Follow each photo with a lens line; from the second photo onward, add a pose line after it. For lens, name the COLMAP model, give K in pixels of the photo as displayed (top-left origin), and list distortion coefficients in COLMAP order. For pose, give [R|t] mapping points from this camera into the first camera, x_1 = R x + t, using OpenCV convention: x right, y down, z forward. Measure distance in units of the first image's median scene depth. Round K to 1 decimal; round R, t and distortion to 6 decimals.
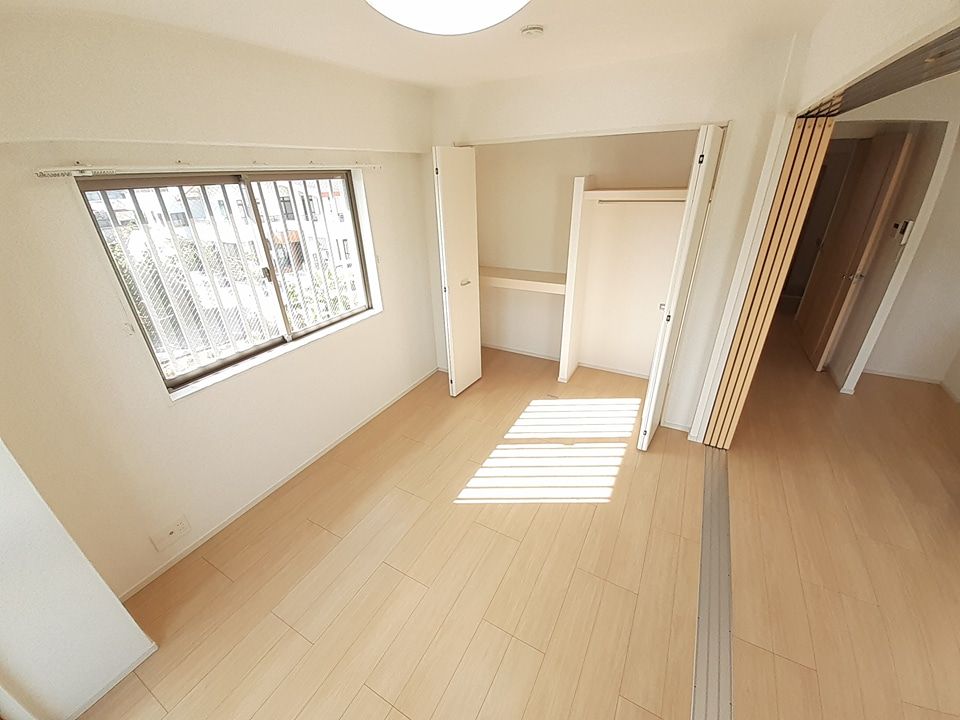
lens RADIAL K [[390.1, 0, 477.3], [0, 390.1, 367.5], [0, 0, 1]] dist [0.018752, 0.000063]
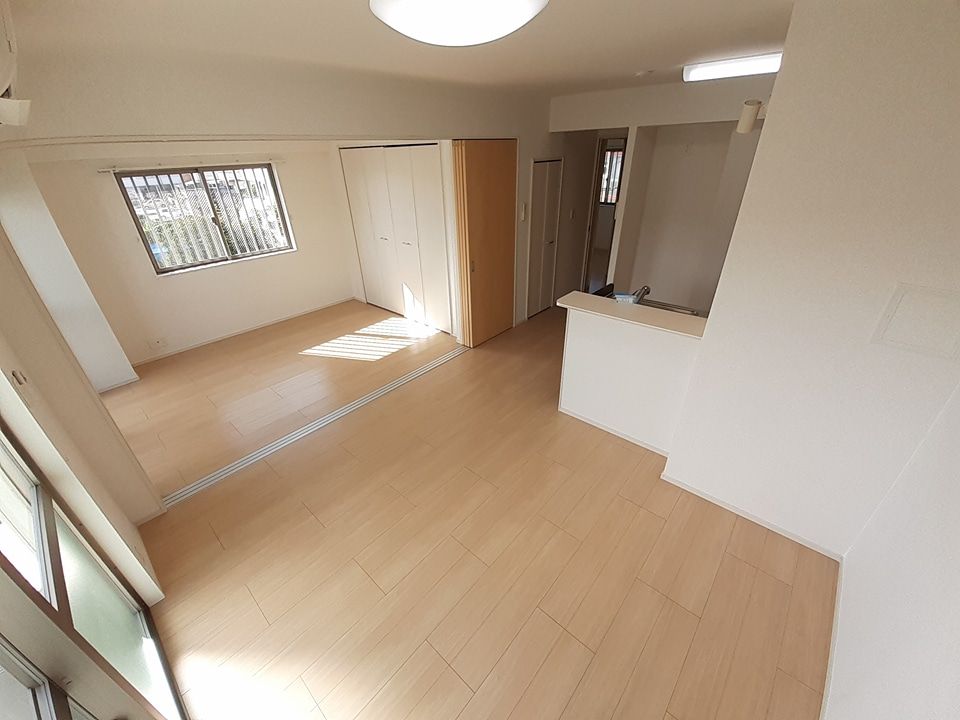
lens RADIAL K [[378.8, 0, 480.0], [0, 378.8, 360.0], [0, 0, 1]] dist [0.024059, -0.020309]
pose [[0.977884, 0.107721, -0.179273, 1.140271], [-0.102449, 0.993995, 0.038440, 0.234897], [0.182337, -0.019223, 0.983048, -0.602660]]
